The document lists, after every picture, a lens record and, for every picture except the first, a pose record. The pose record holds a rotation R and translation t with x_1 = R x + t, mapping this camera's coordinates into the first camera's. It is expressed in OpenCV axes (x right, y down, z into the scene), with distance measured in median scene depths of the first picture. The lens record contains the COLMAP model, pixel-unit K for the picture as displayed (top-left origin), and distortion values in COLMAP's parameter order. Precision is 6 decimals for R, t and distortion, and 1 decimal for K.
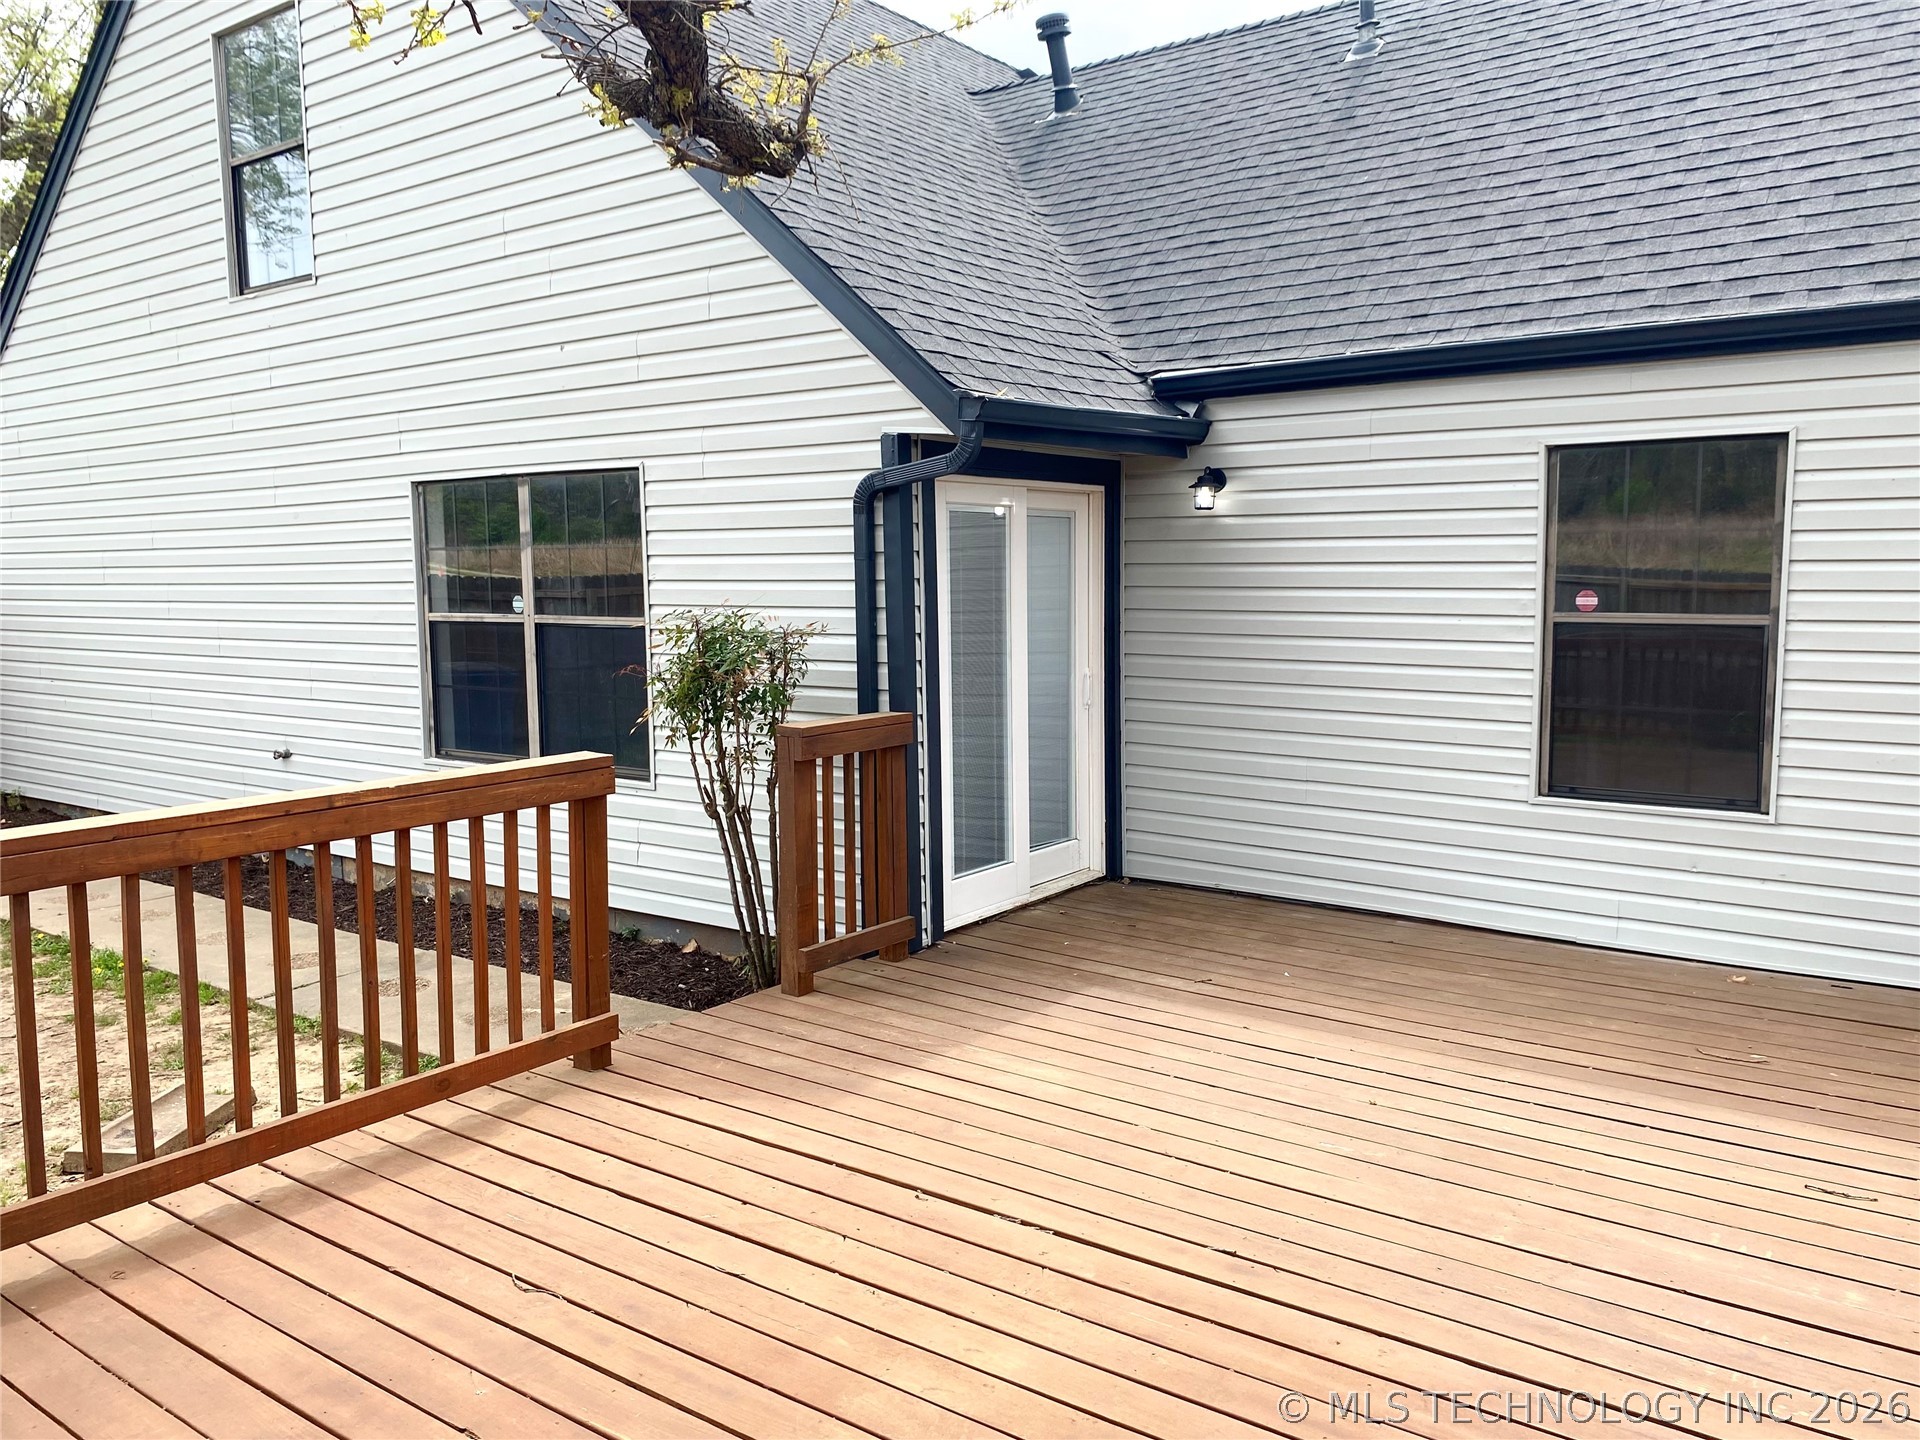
lens RADIAL K [[1518.6, 0, 954.8], [0, 1518.6, 721.9], [0, 0, 1]] dist [0.037144, -0.009689]
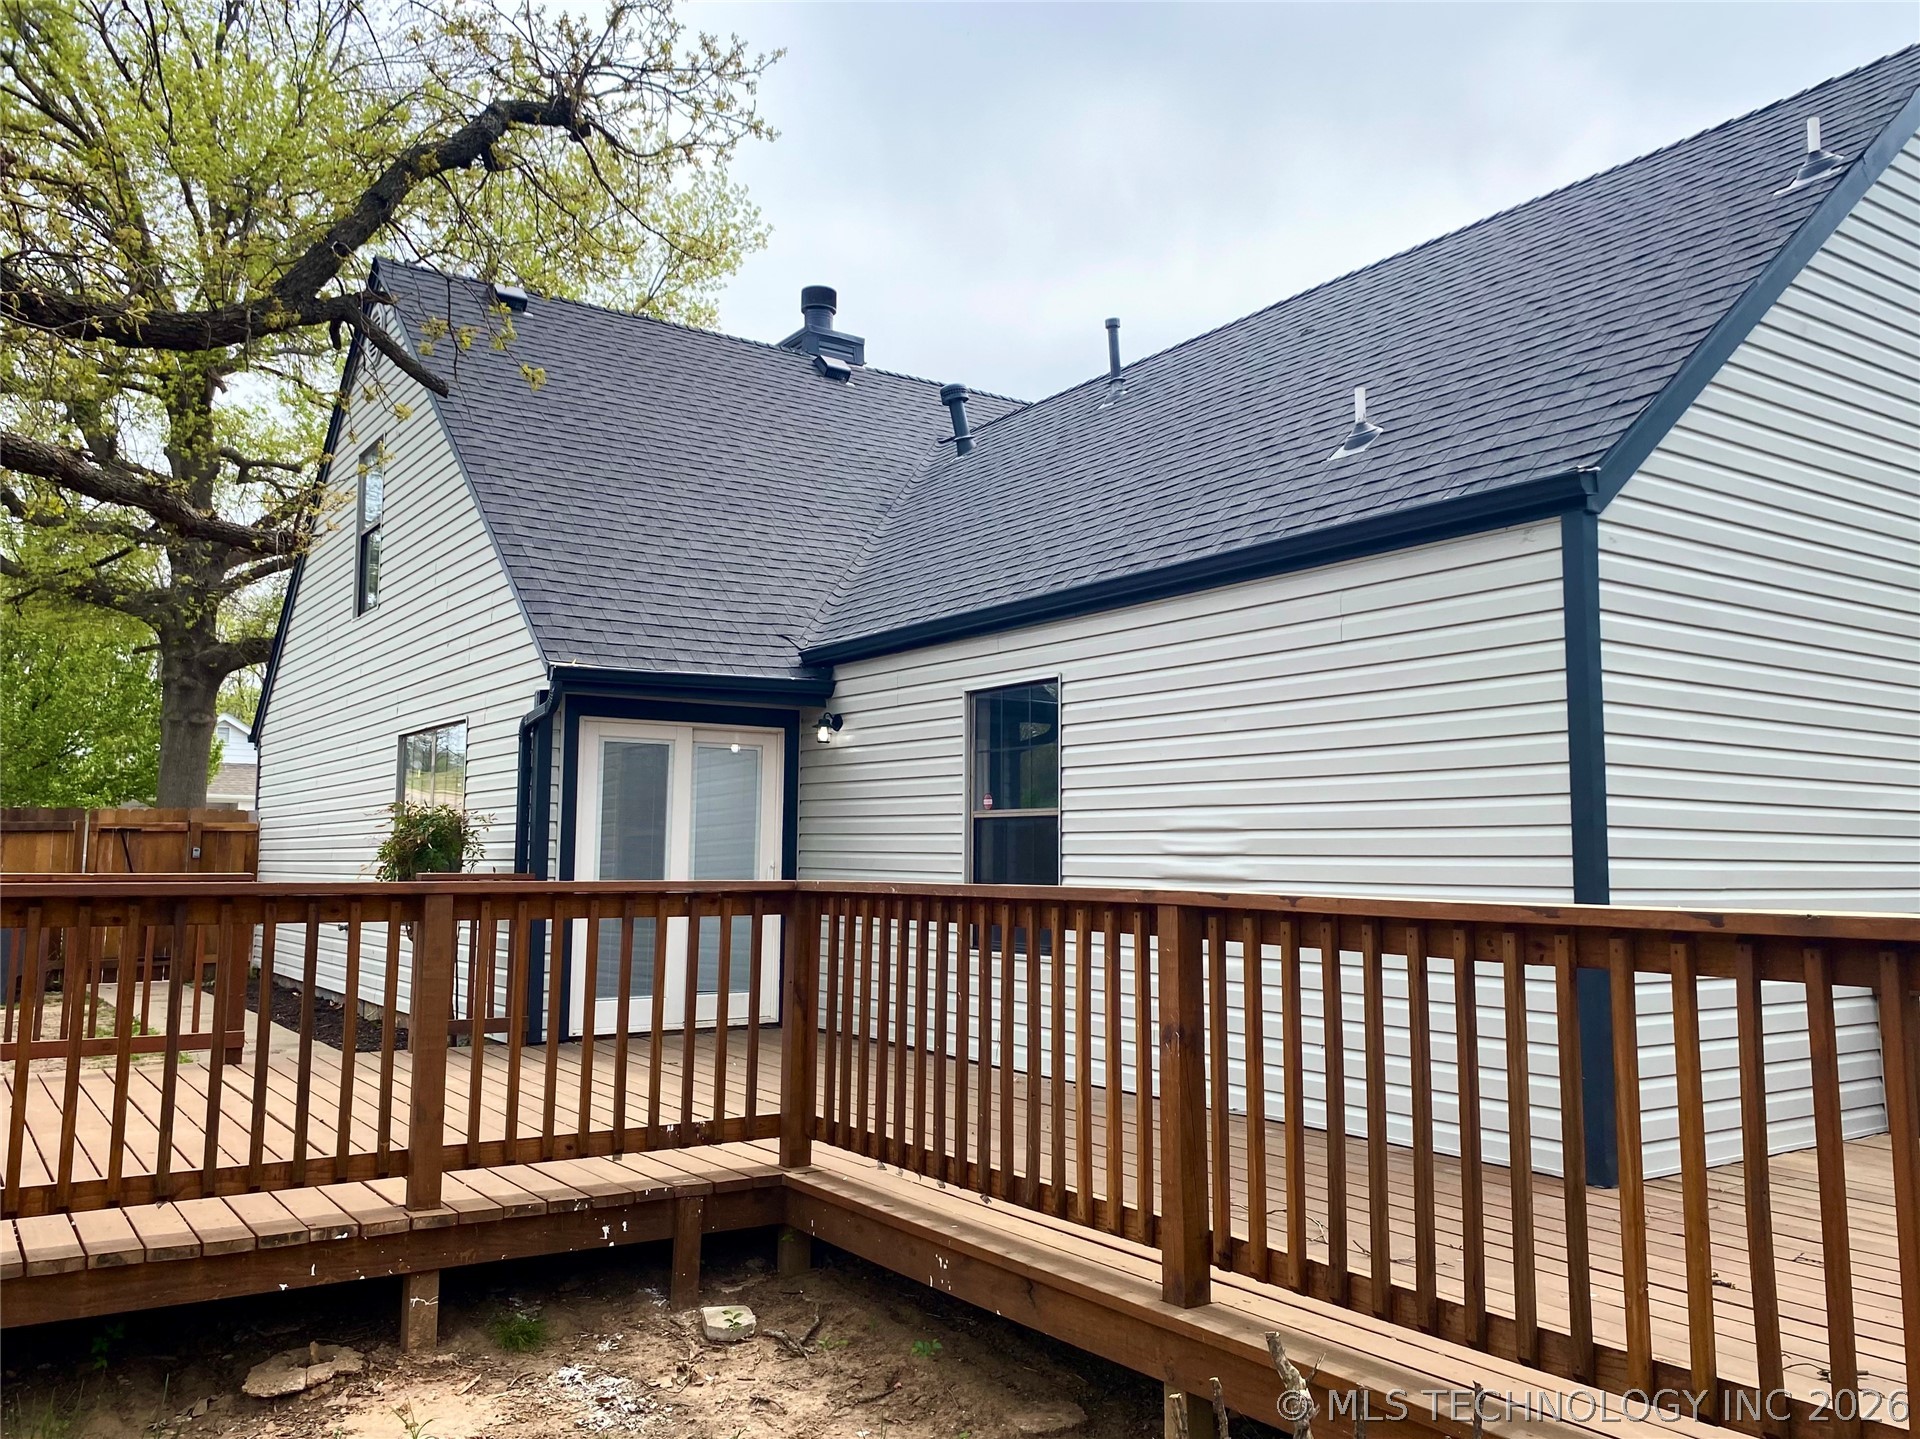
lens RADIAL K [[1518.6, 0, 954.8], [0, 1518.6, 721.4], [0, 0, 1]] dist [0.037144, -0.009689]
pose [[0.950603, -0.015910, -0.310001, 0.707864], [-0.042043, 0.982883, -0.179369, 0.083062], [0.307548, 0.183542, 0.933663, -0.255436]]
